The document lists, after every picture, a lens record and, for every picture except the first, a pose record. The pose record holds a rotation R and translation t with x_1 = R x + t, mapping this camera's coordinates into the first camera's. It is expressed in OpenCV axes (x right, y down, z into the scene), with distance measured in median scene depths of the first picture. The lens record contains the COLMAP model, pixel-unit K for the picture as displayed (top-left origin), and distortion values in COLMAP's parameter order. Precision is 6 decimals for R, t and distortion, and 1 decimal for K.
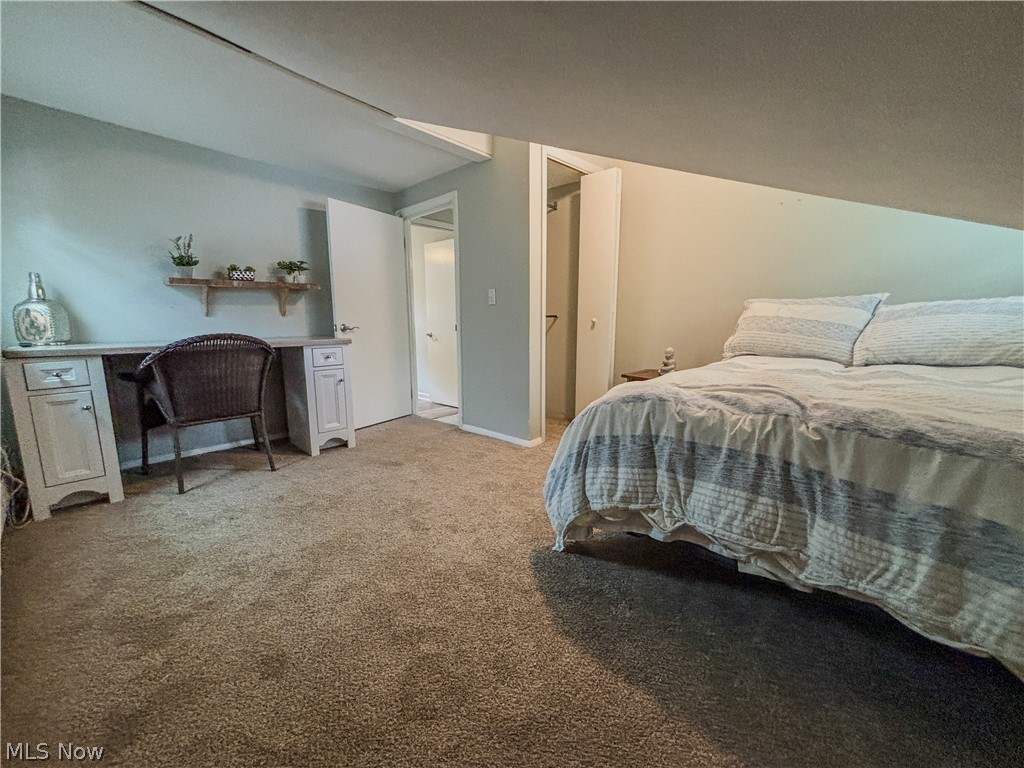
lens RADIAL K [[413.6, 0, 506.5], [0, 413.6, 386.2], [0, 0, 1]] dist [-0.003349, -0.000423]
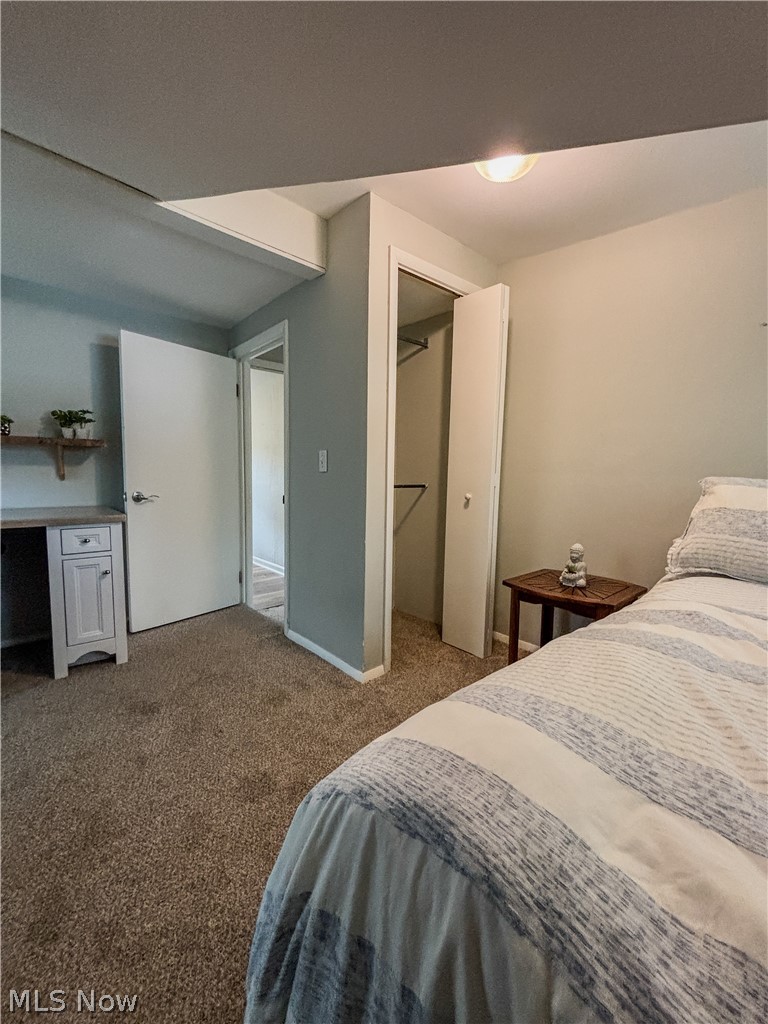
lens RADIAL K [[413.6, 0, 382.8], [0, 413.6, 514.5], [0, 0, 1]] dist [-0.003349, -0.000423]
pose [[0.996108, 0.031539, -0.082309, 0.130811], [-0.036373, 0.997659, -0.057904, -0.085914], [0.080290, 0.060672, 0.994923, 0.296429]]
